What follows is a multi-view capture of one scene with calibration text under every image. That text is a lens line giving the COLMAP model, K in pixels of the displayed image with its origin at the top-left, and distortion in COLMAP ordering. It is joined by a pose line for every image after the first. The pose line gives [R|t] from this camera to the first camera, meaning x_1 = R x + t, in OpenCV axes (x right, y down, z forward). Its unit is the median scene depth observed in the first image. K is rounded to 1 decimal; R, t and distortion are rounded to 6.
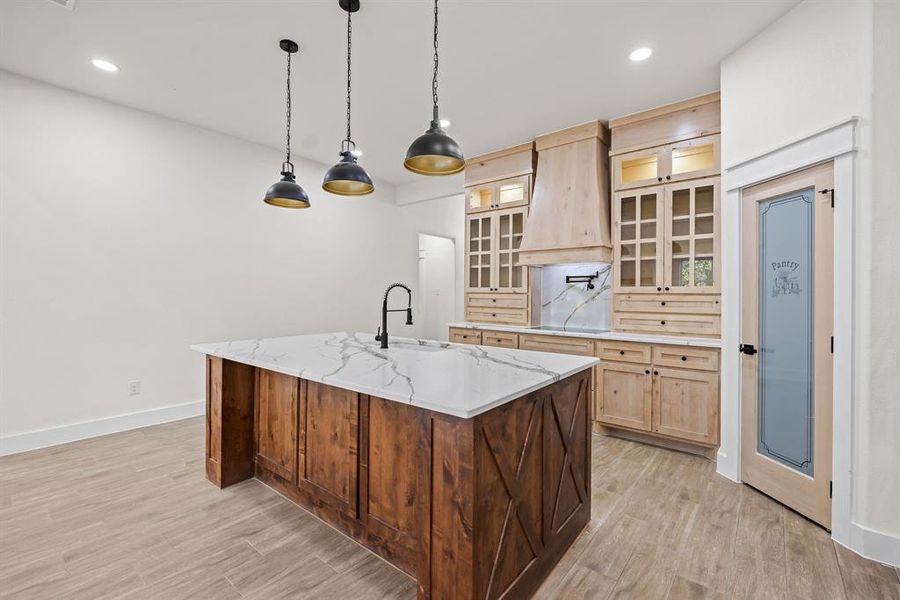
lens RADIAL K [[380.4, 0, 452.2], [0, 380.4, 296.8], [0, 0, 1]] dist [-0.001810, -0.001888]
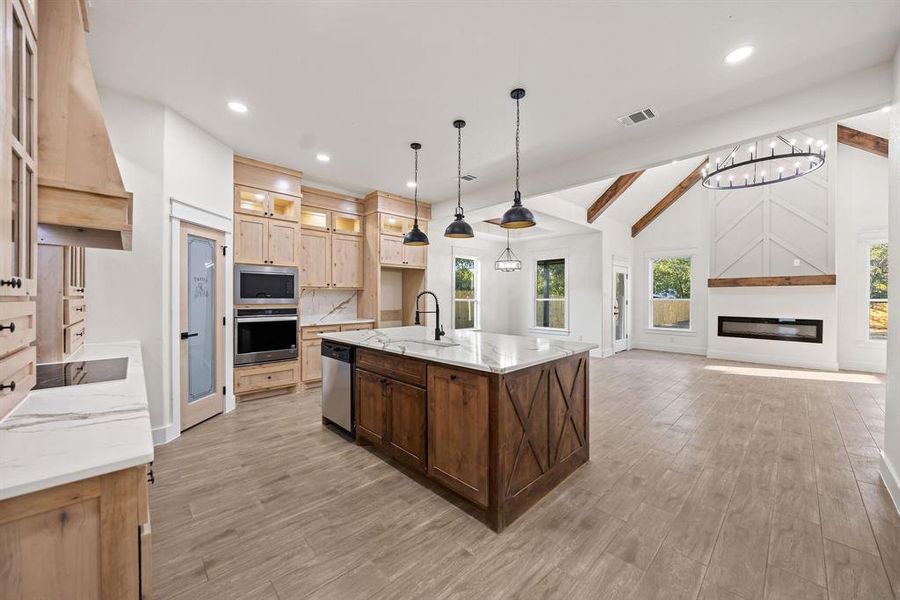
lens RADIAL K [[340.0, 0, 445.1], [0, 340.0, 302.2], [0, 0, 1]] dist [-0.009047, 0.000577]
pose [[-0.989899, -0.010428, 0.141390, -0.361812], [-0.007333, 0.999722, 0.022391, -0.022908], [-0.141584, 0.021128, -0.989701, 2.095734]]
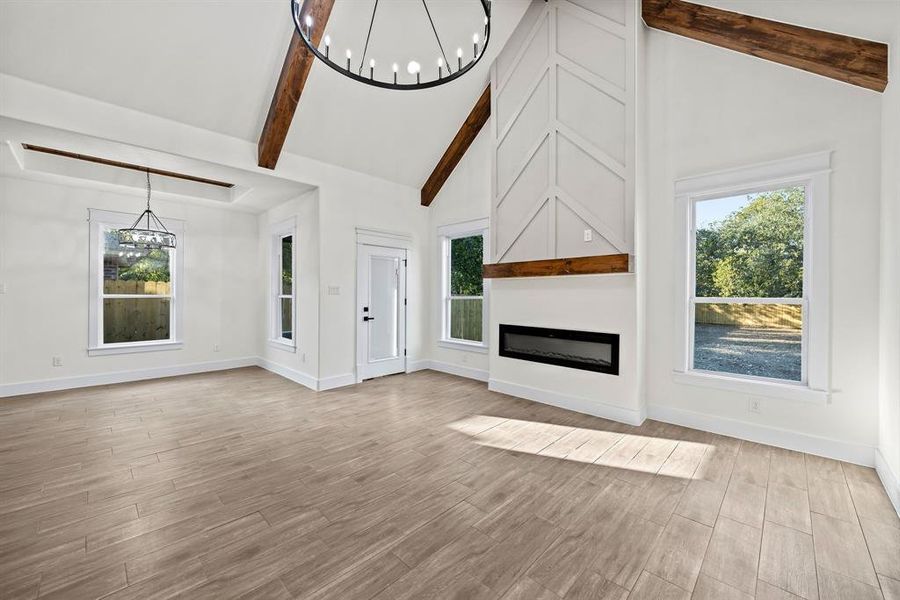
lens RADIAL K [[340.0, 0, 449.8], [0, 340.0, 298.7], [0, 0, 1]] dist [-0.009047, 0.000577]
pose [[-0.996390, -0.015762, 0.083413, -2.016417], [-0.014155, 0.999703, 0.019819, -0.024677], [-0.083701, 0.018567, -0.996318, 0.851794]]
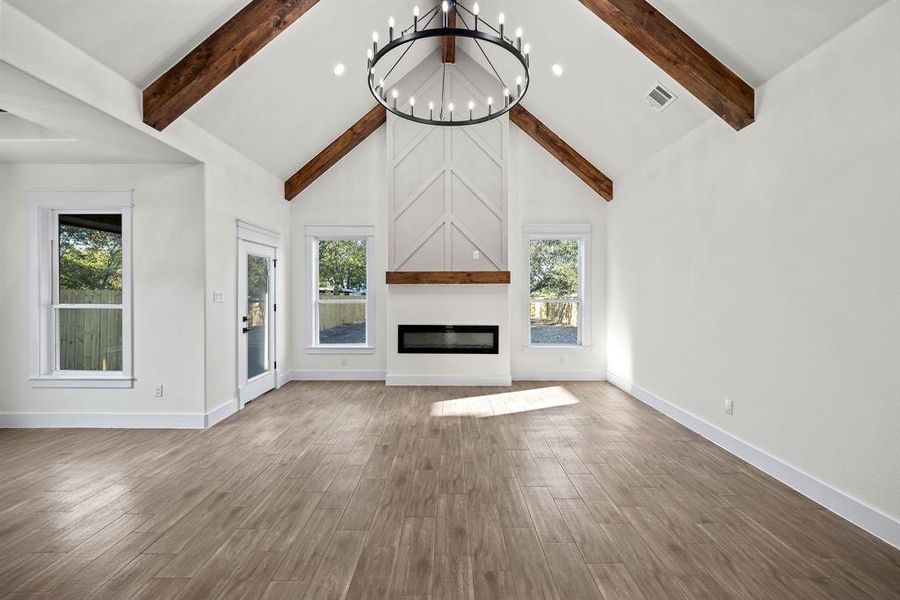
lens RADIAL K [[348.6, 0, 444.5], [0, 348.6, 294.4], [0, 0, 1]] dist [-0.004726, 0.000159]
pose [[-0.786149, -0.003479, -0.618027, -1.122122], [-0.011562, 0.999892, 0.009080, -0.059436], [0.617929, 0.014284, -0.786104, 0.836530]]
